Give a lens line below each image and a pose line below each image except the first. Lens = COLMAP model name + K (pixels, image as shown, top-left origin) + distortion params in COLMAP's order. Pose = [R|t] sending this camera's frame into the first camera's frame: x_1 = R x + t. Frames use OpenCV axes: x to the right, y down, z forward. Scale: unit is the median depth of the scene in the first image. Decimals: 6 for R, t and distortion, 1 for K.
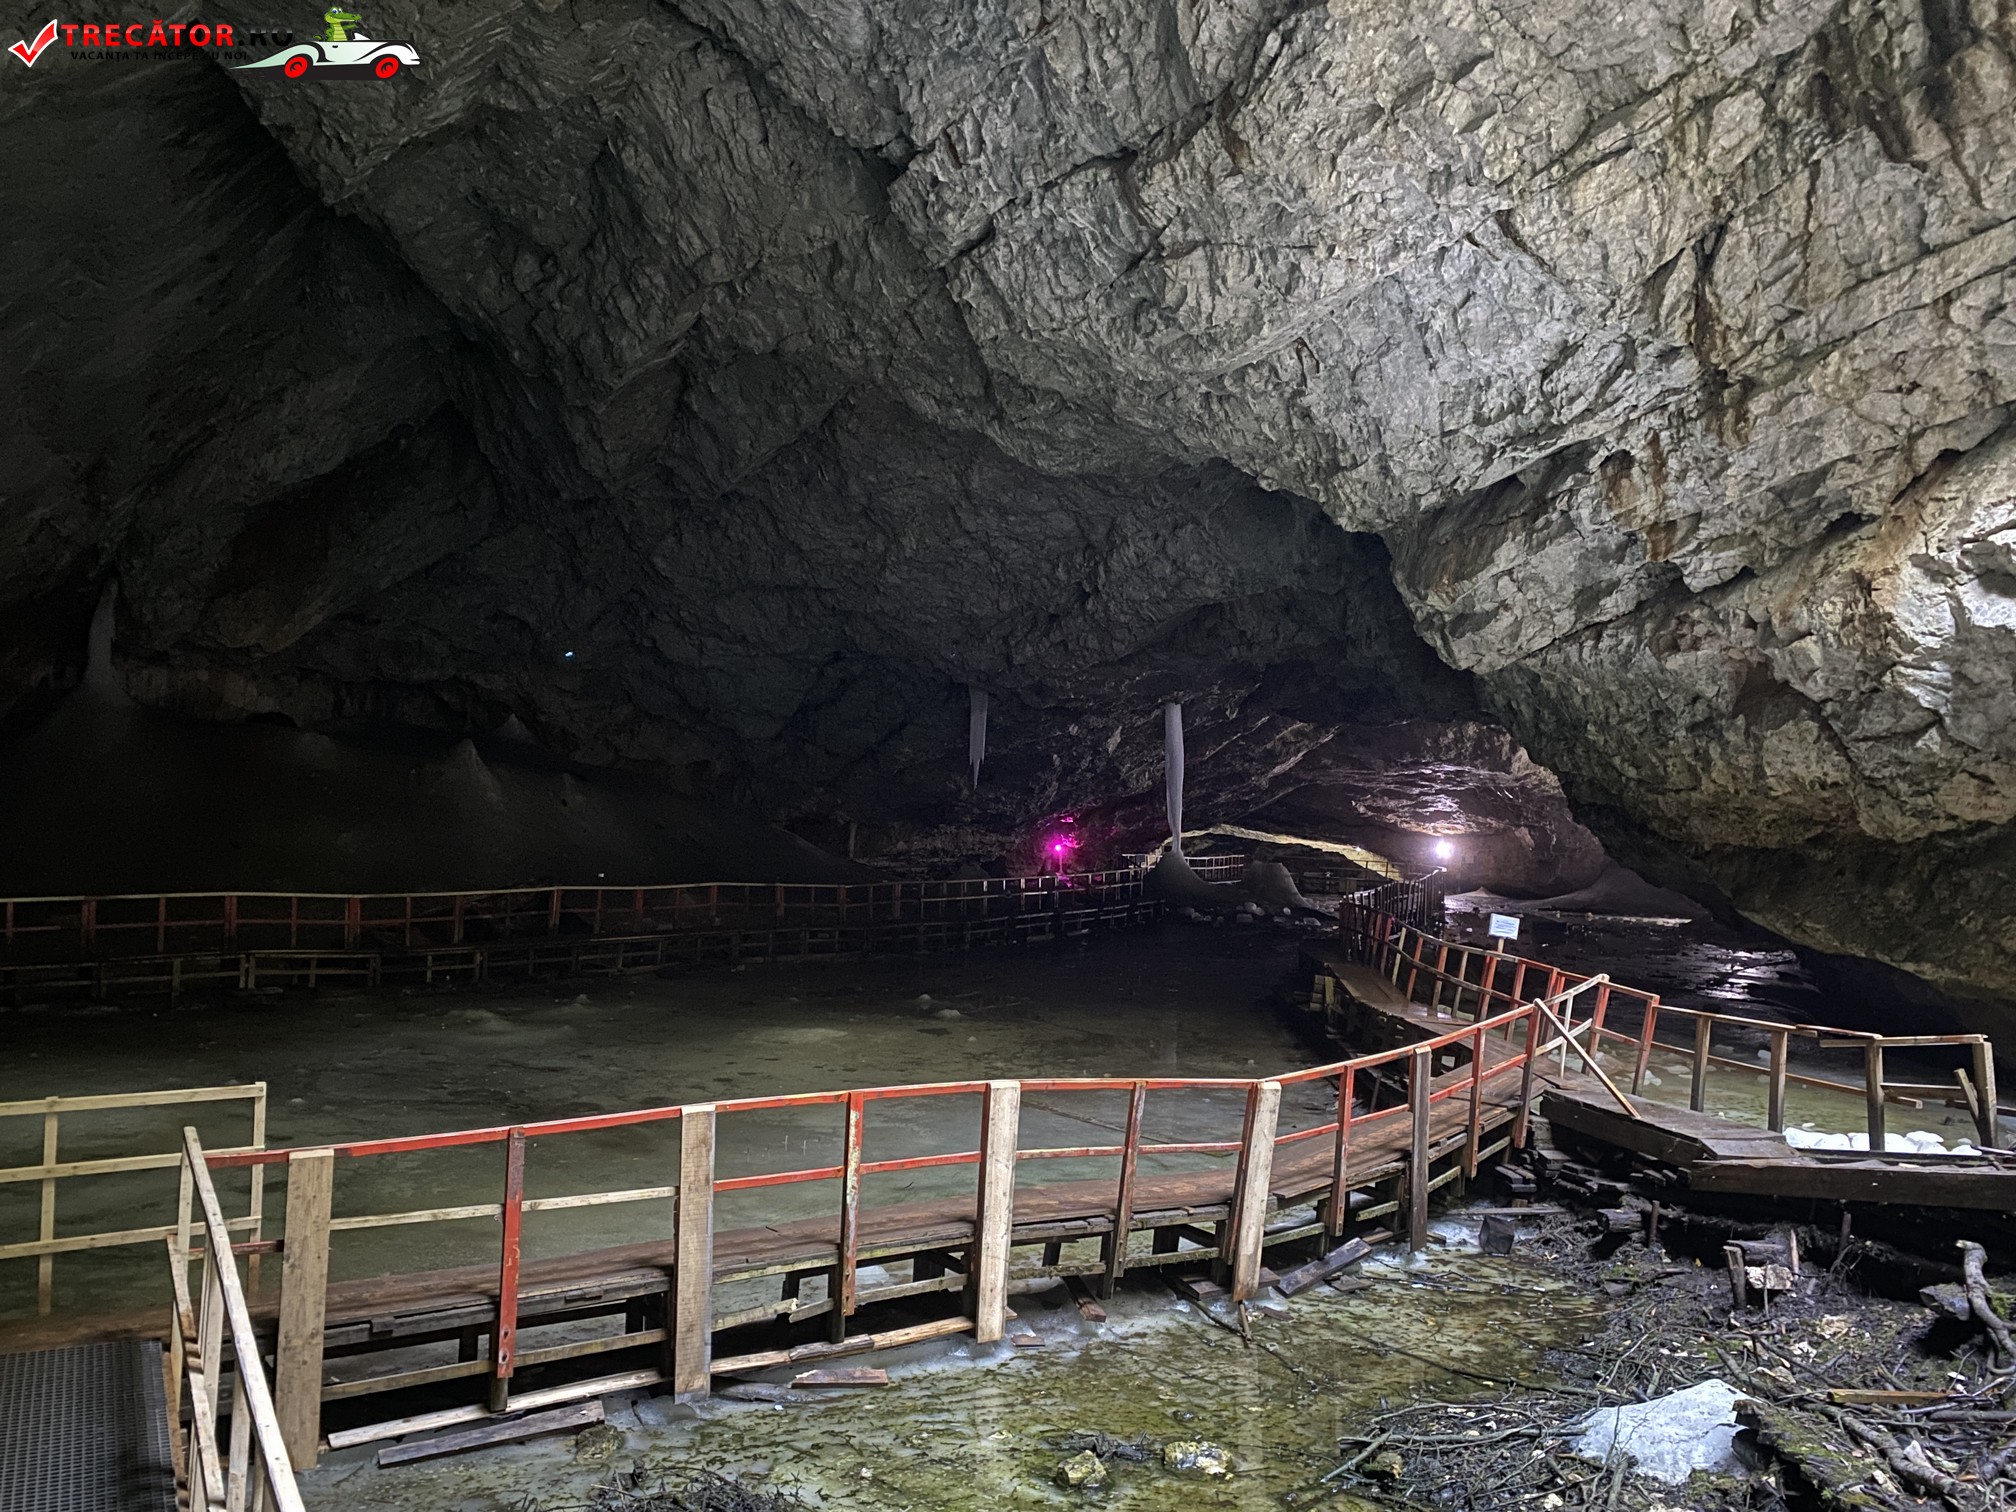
lens RADIAL K [[1533.2, 0, 978.0], [0, 1533.2, 781.2], [0, 0, 1]] dist [0.037251, -0.021703]
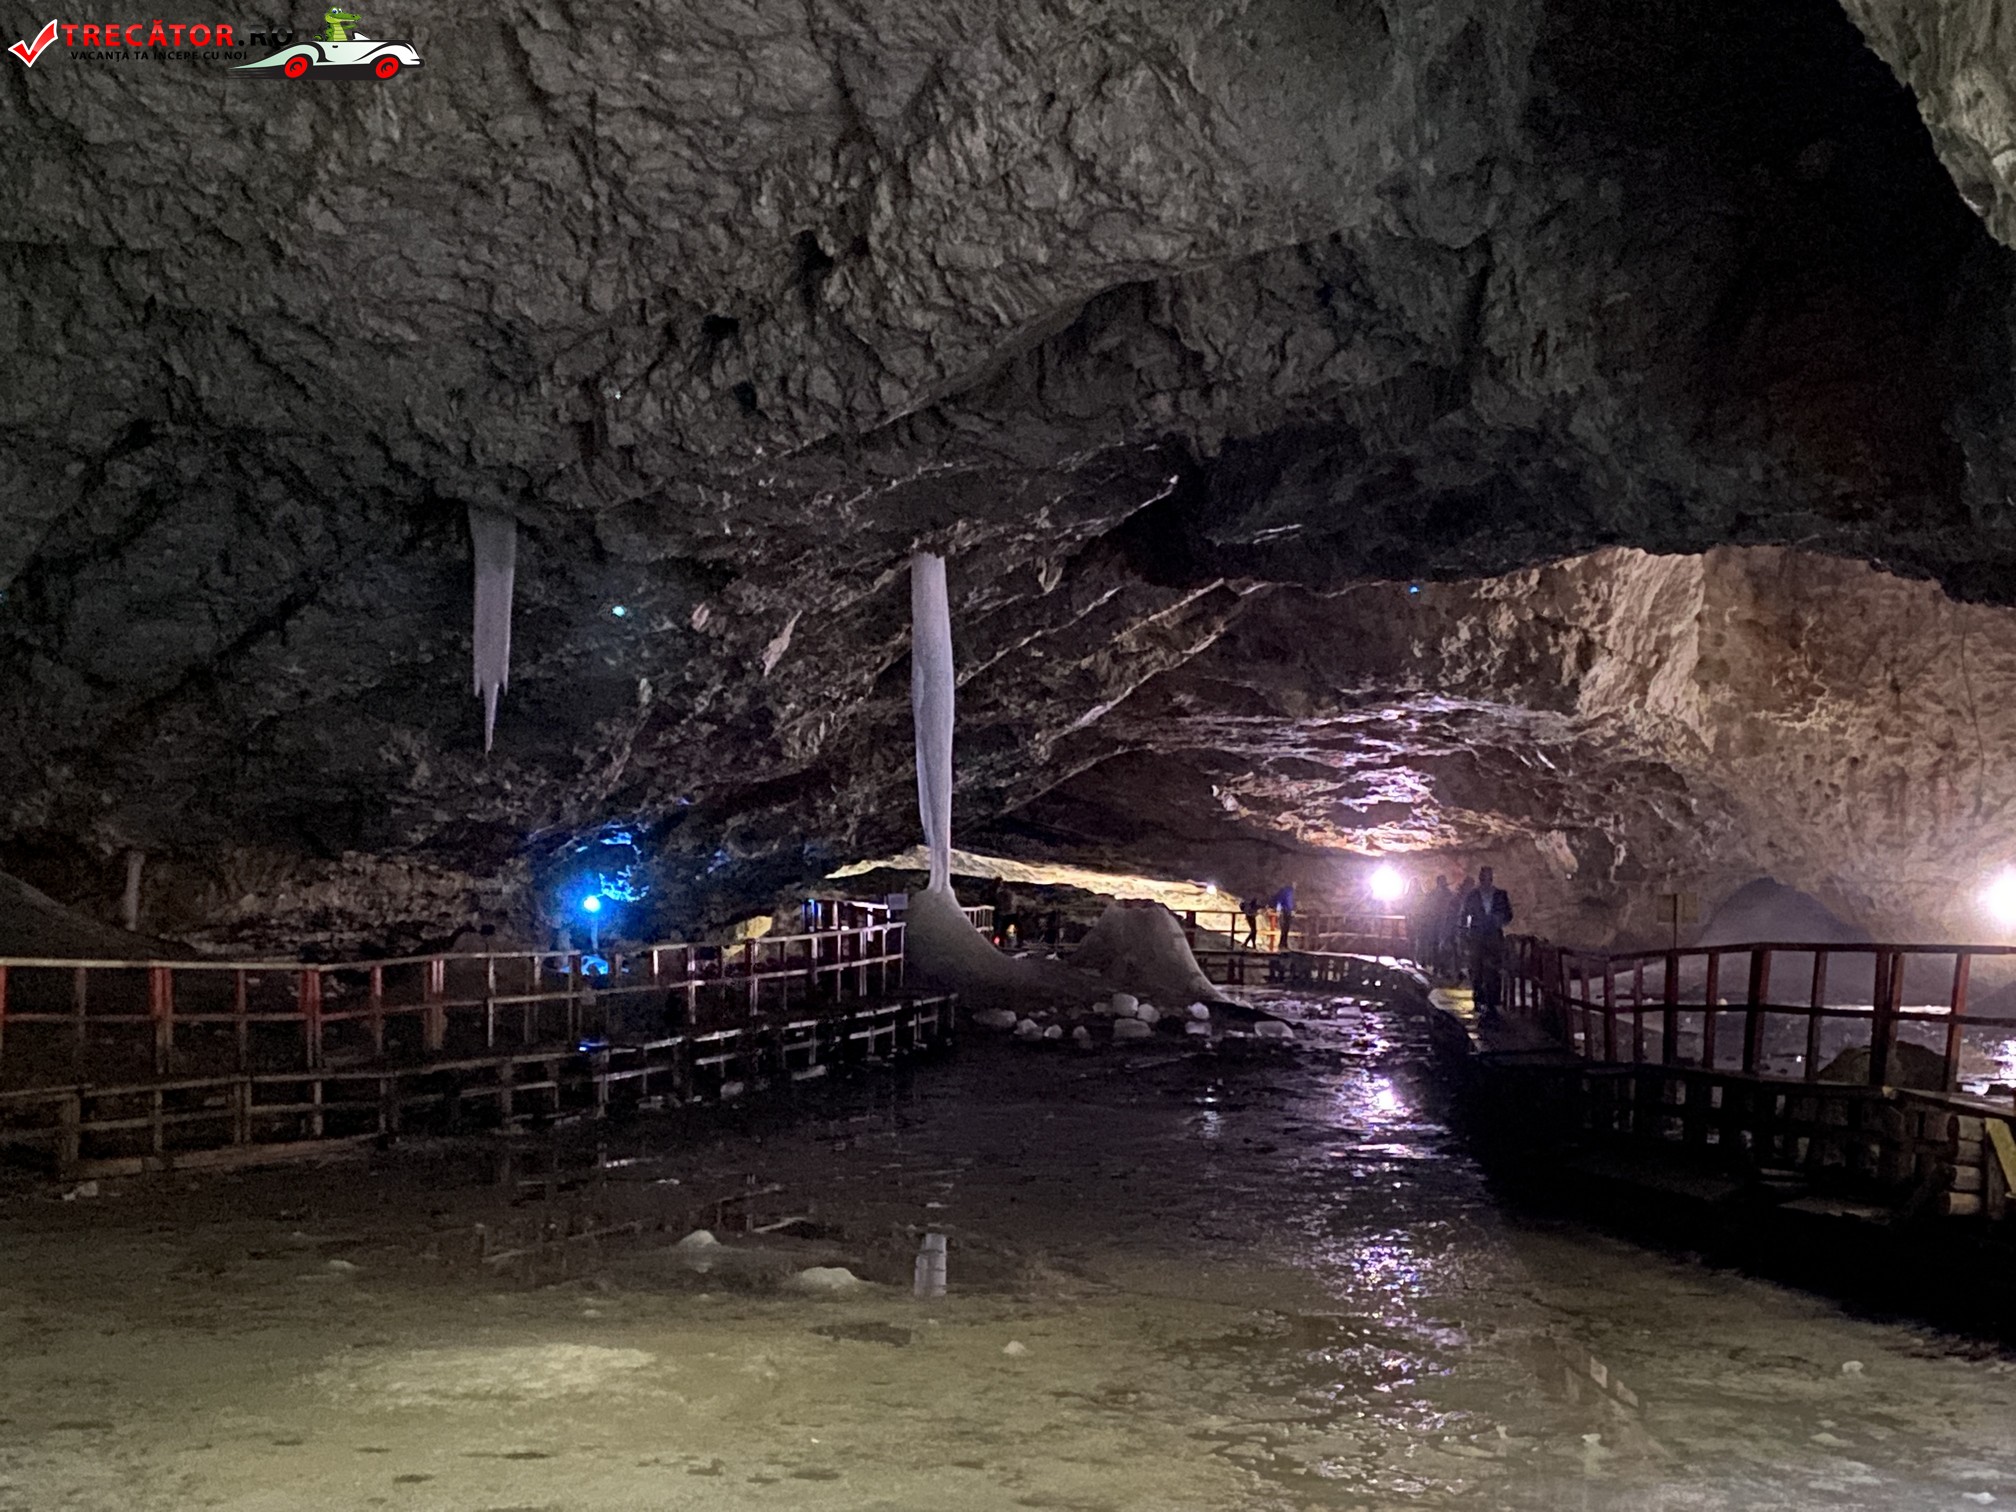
lens RADIAL K [[3024.4, 0, 974.7], [0, 3024.4, 786.3], [0, 0, 1]] dist [0.094575, 0.000000]
pose [[0.968357, -0.017153, 0.248980, -0.101266], [0.018519, 0.999824, -0.003144, 0.025016], [-0.248882, 0.007656, 0.968503, 0.195733]]
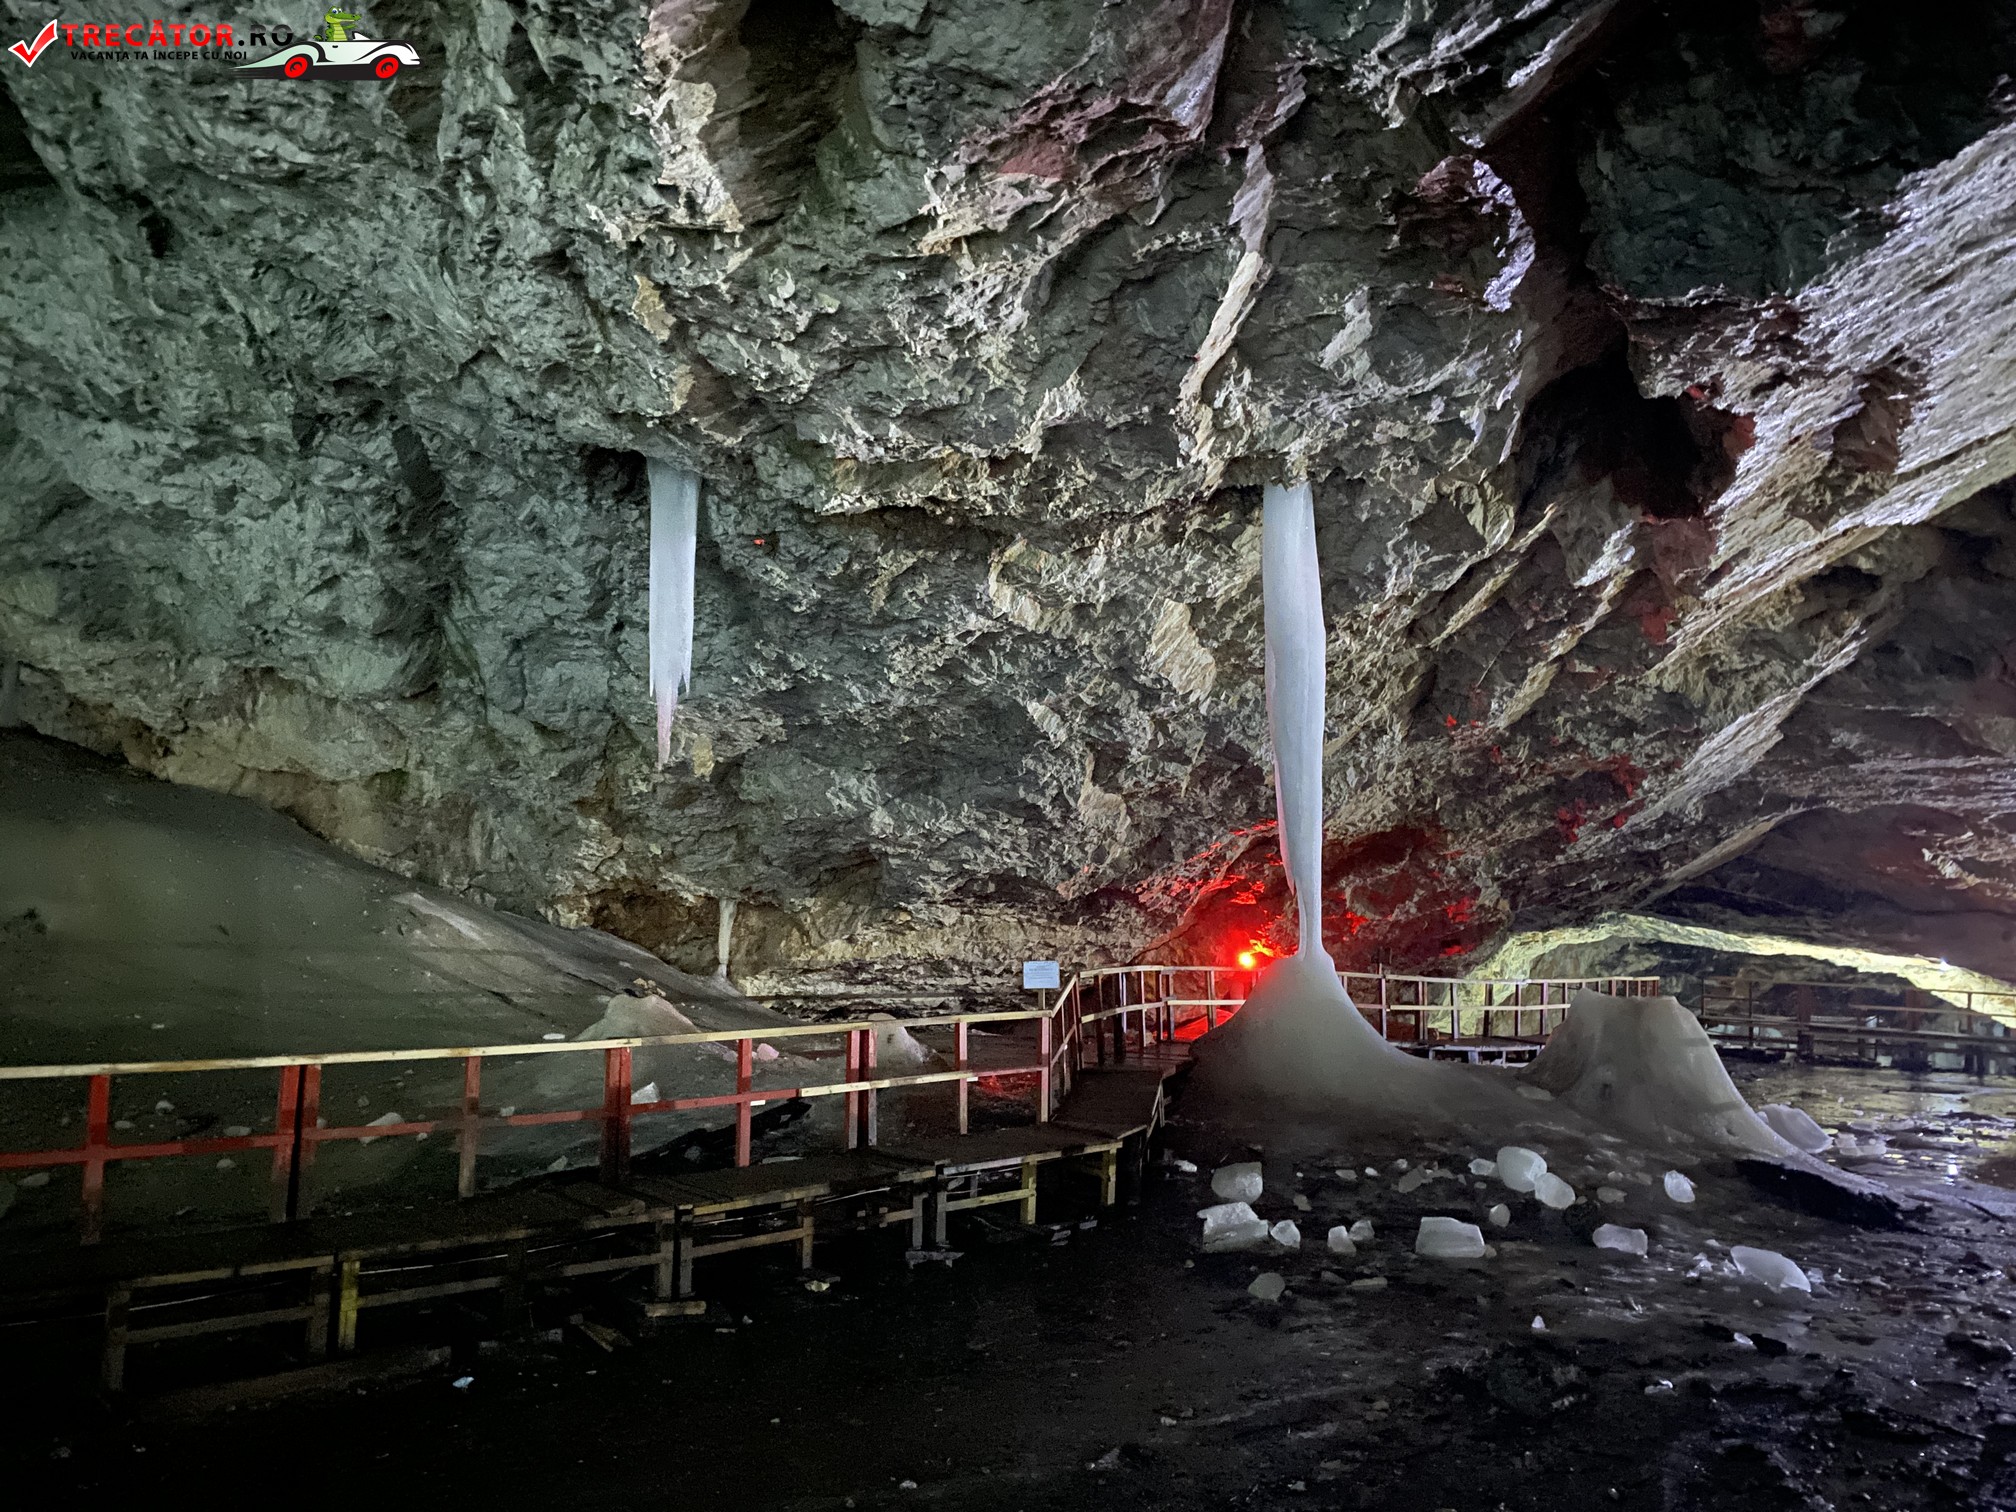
lens RADIAL K [[1533.2, 0, 993.2], [0, 1533.2, 767.2], [0, 0, 1]] dist [0.037251, -0.021703]
pose [[0.957766, -0.033113, -0.285636, 0.205459], [0.007564, 0.995905, -0.090092, 0.045808], [0.287449, 0.084126, 0.954094, 0.880052]]
